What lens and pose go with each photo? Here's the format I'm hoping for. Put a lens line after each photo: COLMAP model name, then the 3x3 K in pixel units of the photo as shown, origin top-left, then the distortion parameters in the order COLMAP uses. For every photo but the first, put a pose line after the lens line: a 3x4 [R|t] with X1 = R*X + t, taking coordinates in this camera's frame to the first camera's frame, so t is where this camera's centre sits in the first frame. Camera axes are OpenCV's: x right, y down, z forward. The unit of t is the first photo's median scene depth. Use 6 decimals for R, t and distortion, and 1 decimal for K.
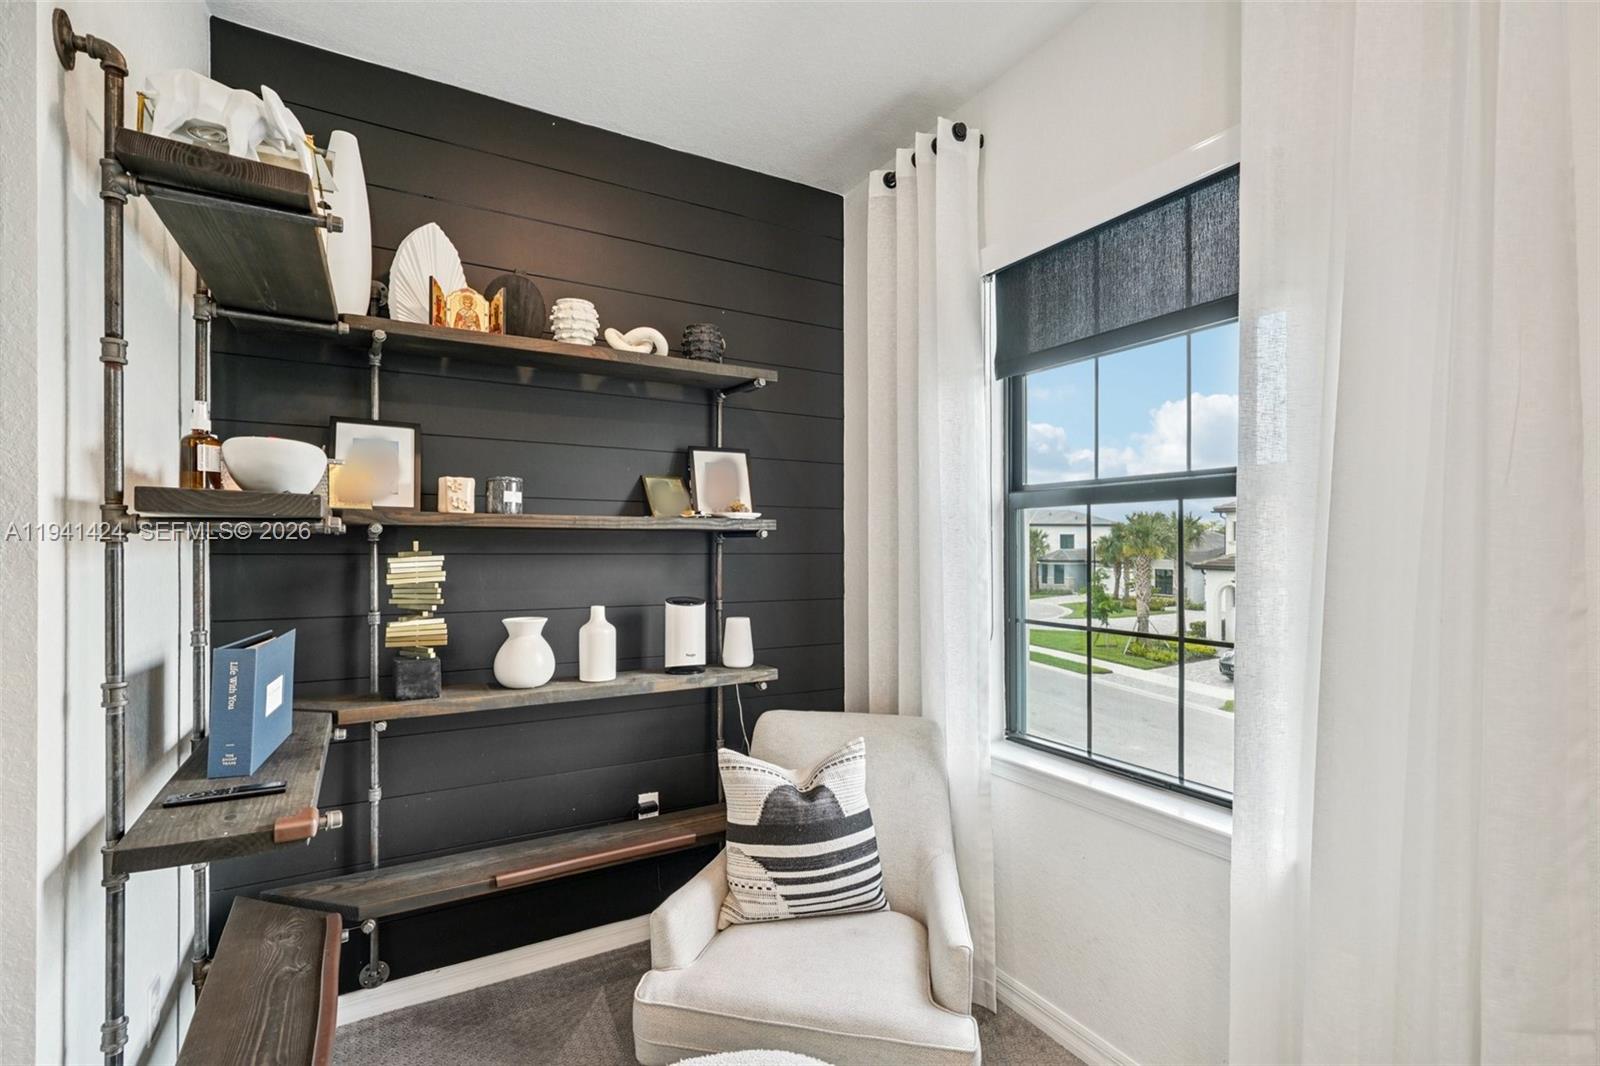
lens RADIAL K [[734.1, 0, 796.8], [0, 734.1, 546.2], [0, 0, 1]] dist [-0.013468, 0.007202]
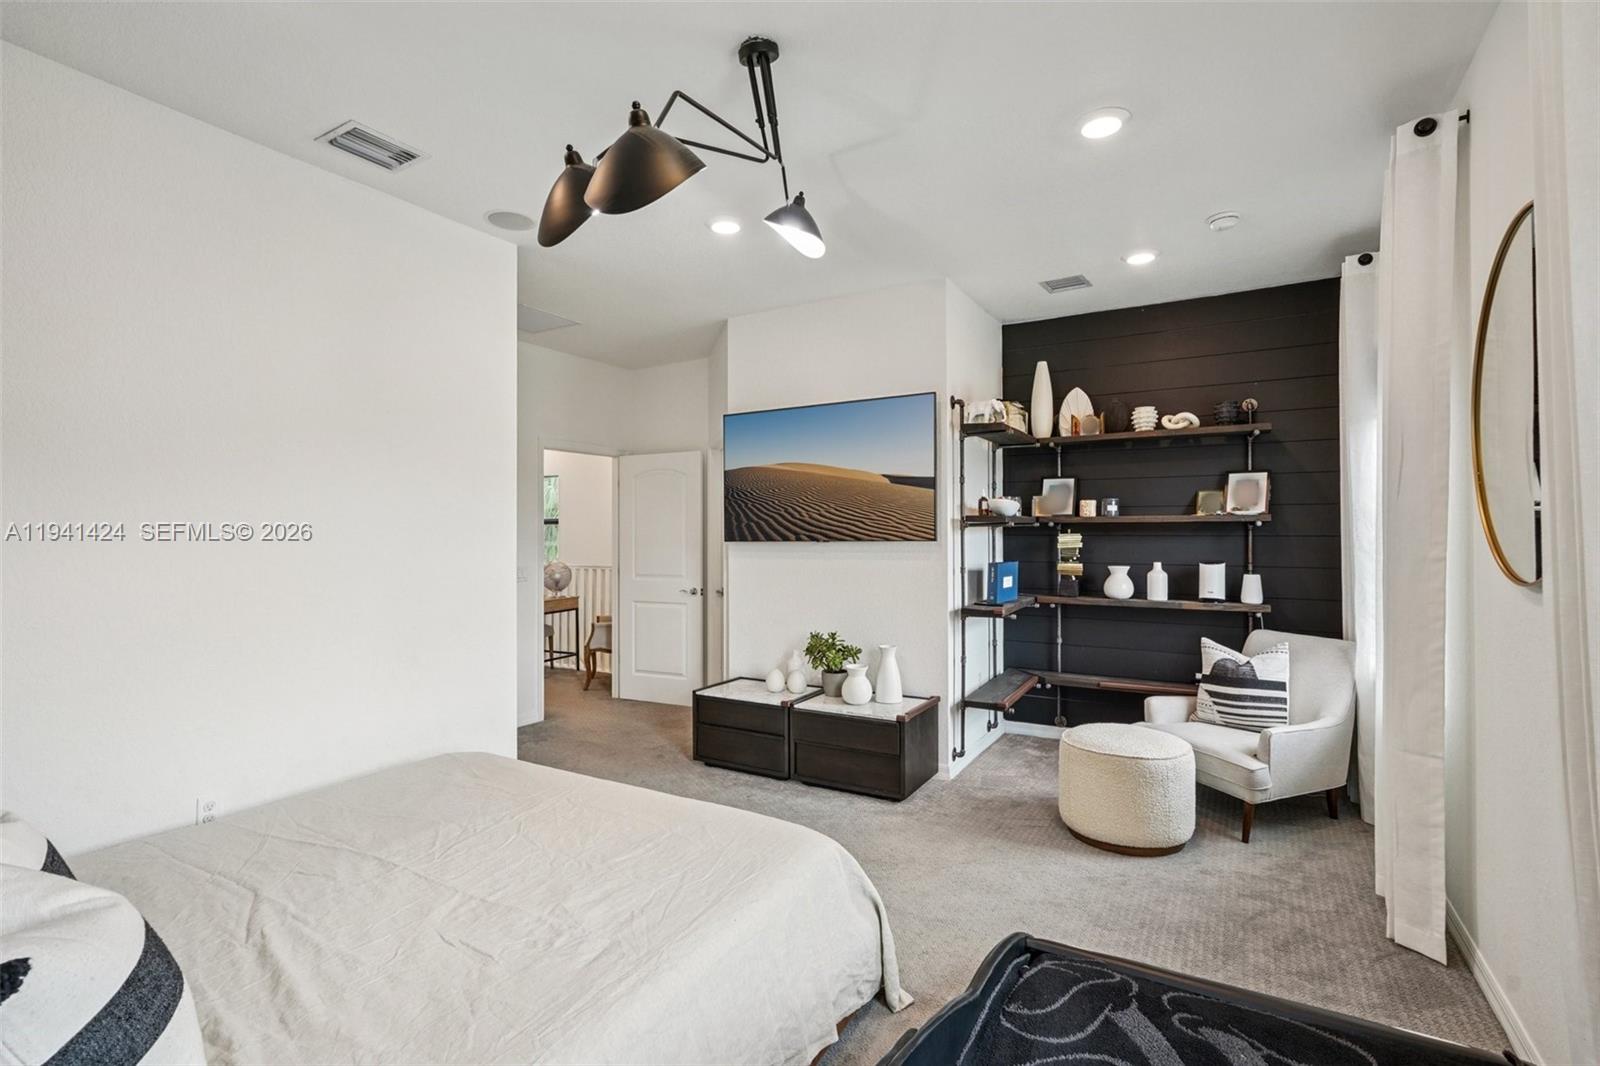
lens RADIAL K [[734.1, 0, 803.7], [0, 734.1, 531.7], [0, 0, 1]] dist [-0.013468, 0.007202]
pose [[0.495893, -0.000972, -0.868383, 1.028991], [0.000892, 0.999999, -0.000610, 0.001908], [0.868383, -0.000472, 0.495893, -0.839816]]
